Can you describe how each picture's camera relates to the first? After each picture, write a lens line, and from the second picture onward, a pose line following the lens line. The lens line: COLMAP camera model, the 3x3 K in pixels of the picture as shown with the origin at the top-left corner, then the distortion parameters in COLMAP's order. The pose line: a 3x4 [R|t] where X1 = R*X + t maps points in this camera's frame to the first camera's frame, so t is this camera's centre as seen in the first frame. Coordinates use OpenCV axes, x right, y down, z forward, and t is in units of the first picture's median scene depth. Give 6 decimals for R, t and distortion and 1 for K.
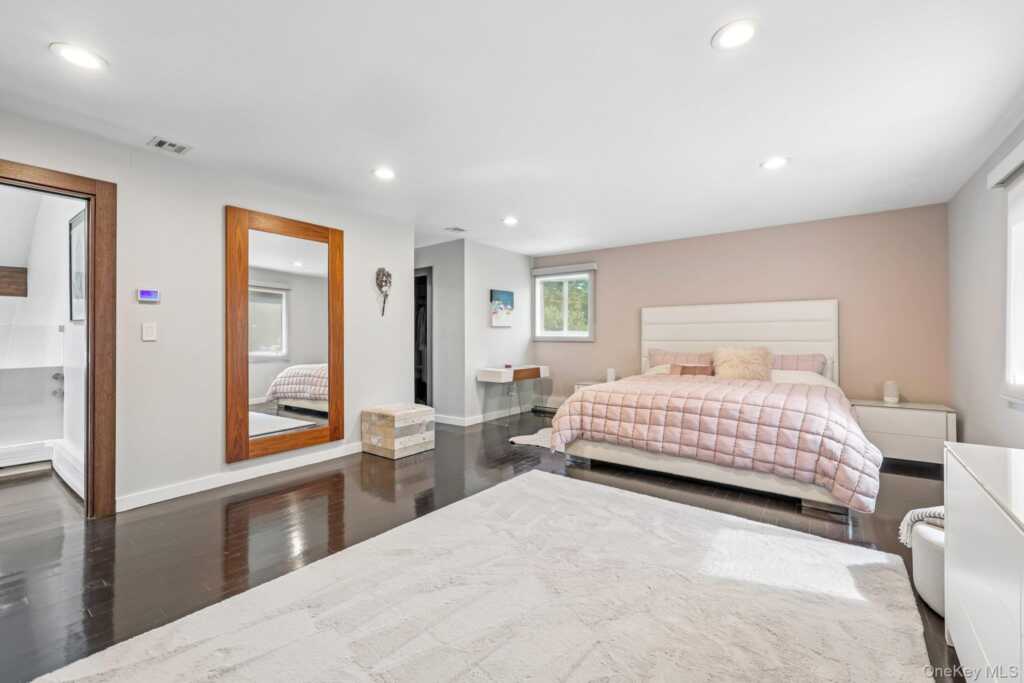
lens RADIAL K [[437.2, 0, 515.4], [0, 437.2, 338.8], [0, 0, 1]] dist [0.030628, -0.000353]
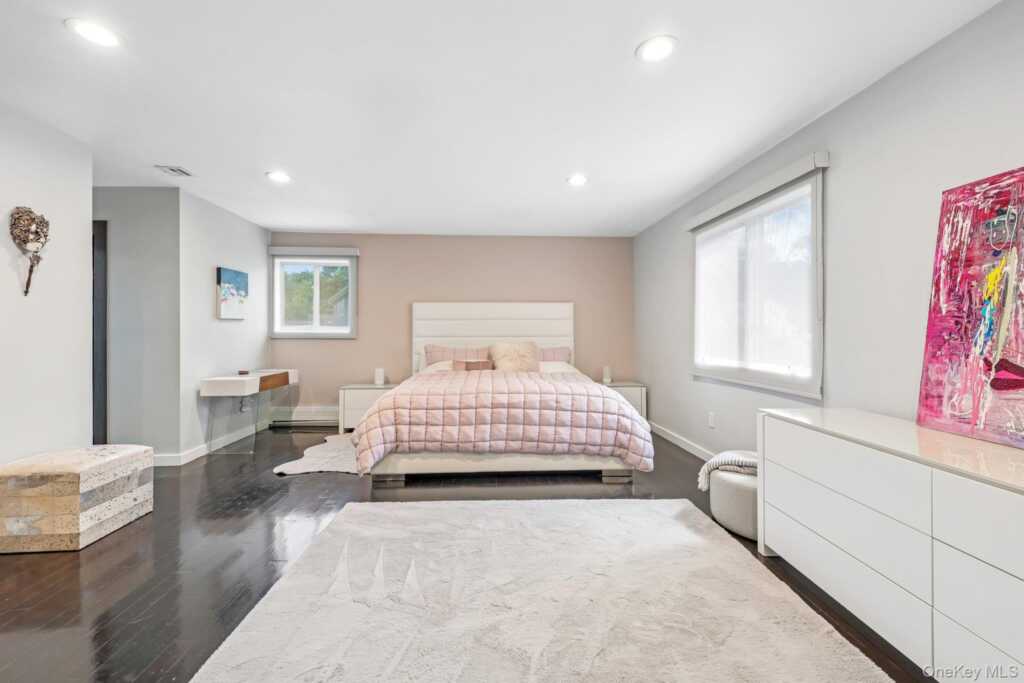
lens RADIAL K [[437.2, 0, 512.1], [0, 437.2, 333.6], [0, 0, 1]] dist [0.030628, -0.000353]
pose [[0.770742, -0.001555, 0.637145, -0.212528], [0.003317, 0.999993, -0.001572, -0.001119], [-0.637138, 0.003324, 0.770742, 0.191304]]
